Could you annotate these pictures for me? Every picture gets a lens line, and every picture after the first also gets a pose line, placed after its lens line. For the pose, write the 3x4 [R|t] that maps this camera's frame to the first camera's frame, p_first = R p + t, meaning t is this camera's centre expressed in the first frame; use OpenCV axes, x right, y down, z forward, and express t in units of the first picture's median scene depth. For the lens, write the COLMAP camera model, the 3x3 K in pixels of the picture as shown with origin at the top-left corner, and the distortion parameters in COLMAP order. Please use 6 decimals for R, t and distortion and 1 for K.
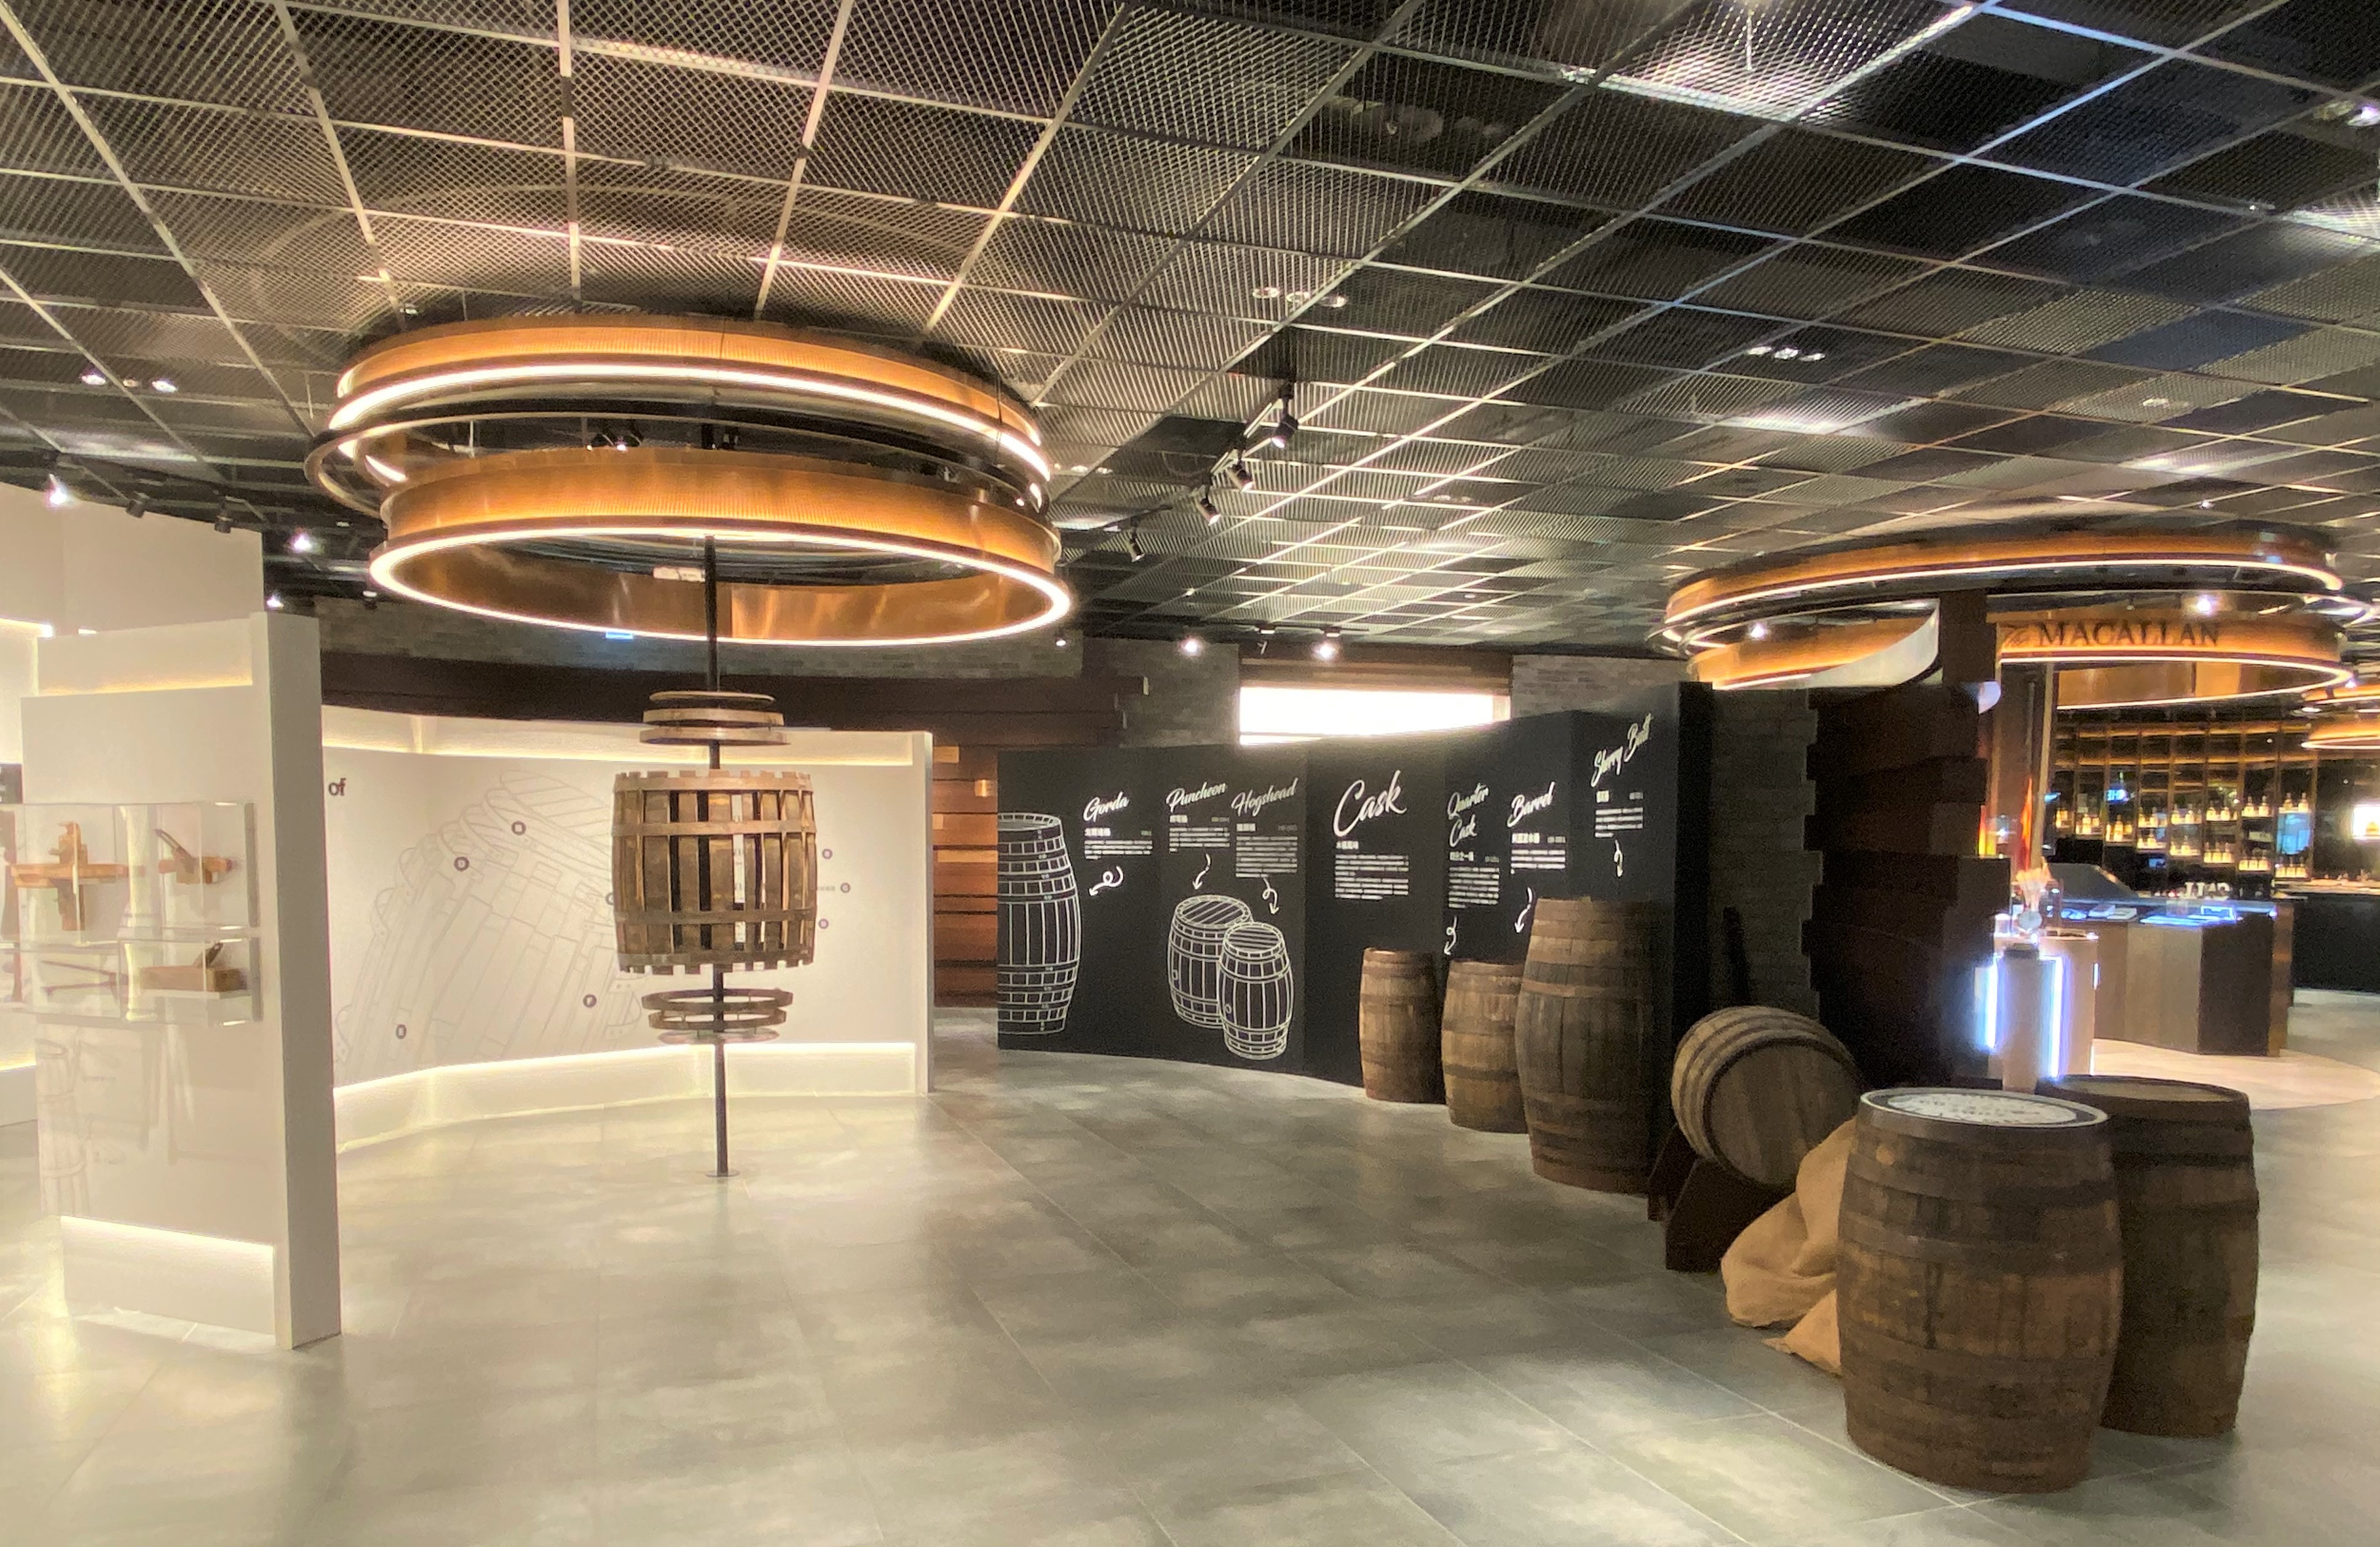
lens RADIAL K [[1528.6, 0, 1187.1], [0, 1528.6, 952.9], [0, 0, 1]] dist [-0.001497, -0.002007]
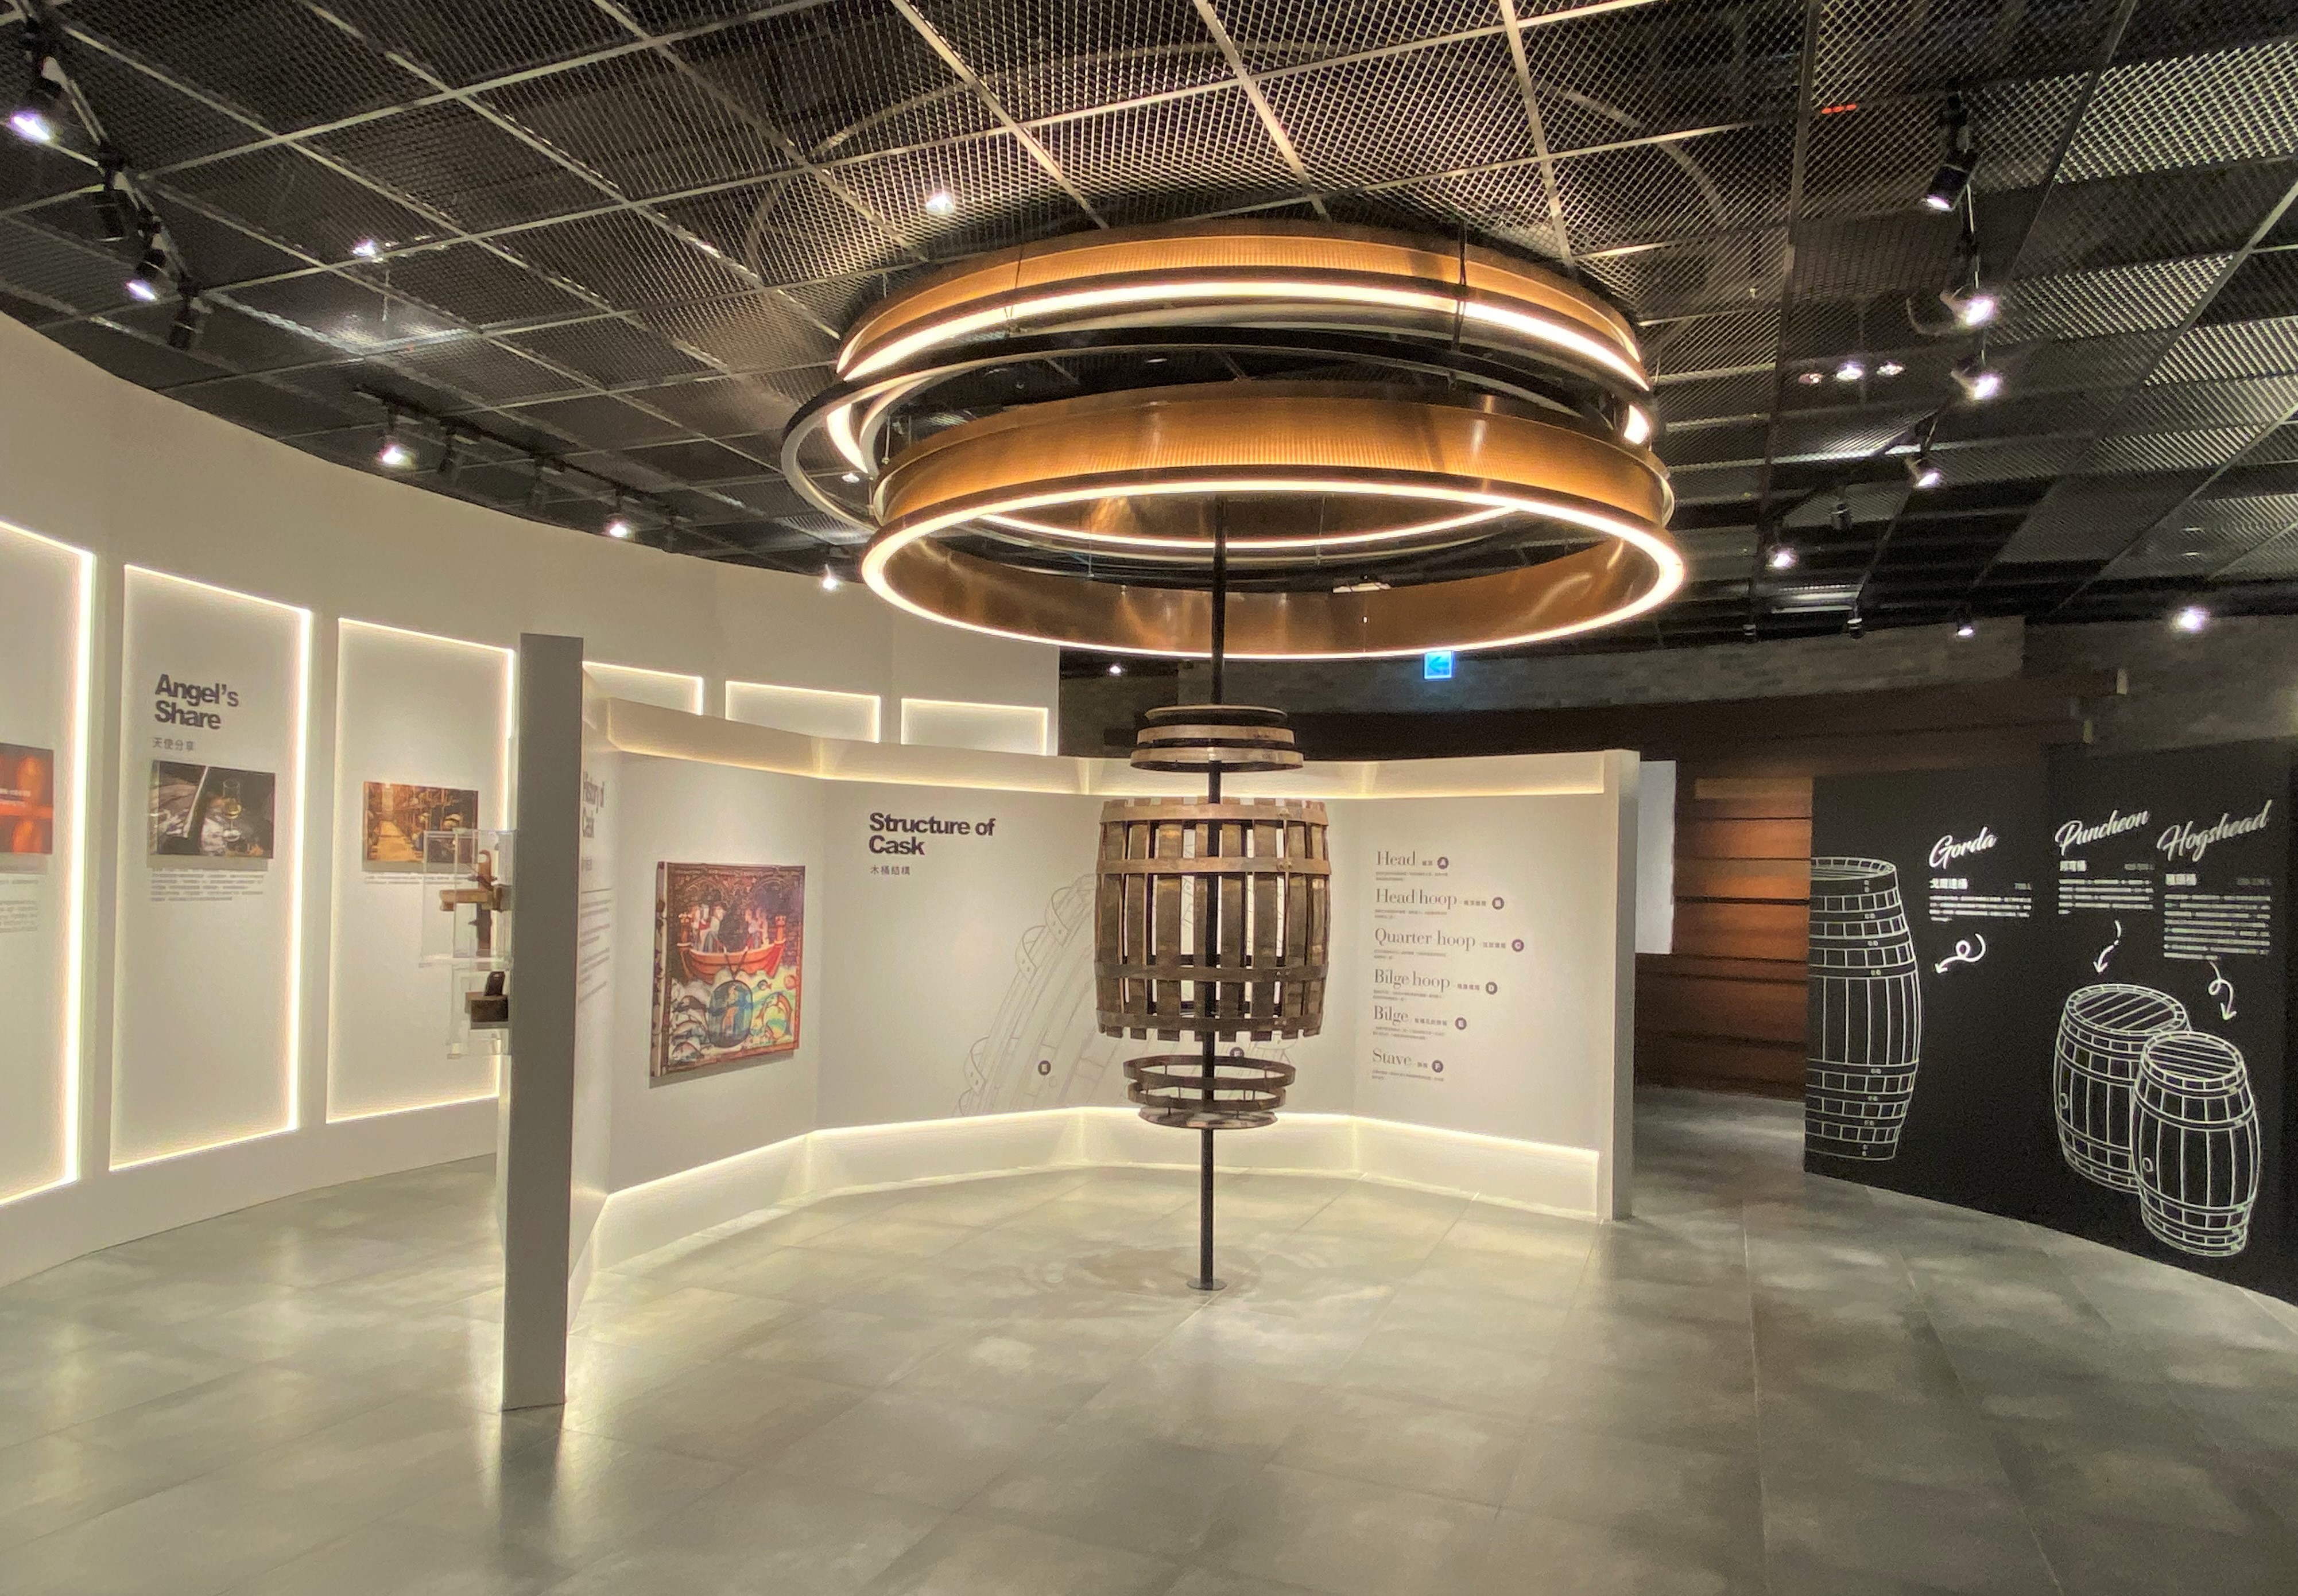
lens RADIAL K [[1420.1, 0, 1141.6], [0, 1420.1, 861.7], [0, 0, 1]] dist [0.040724, -0.065998]
pose [[0.716150, 0.005458, -0.697925, 0.157132], [-0.070851, 0.995372, -0.064918, -0.023378], [0.694341, 0.095940, 0.713222, 0.315608]]
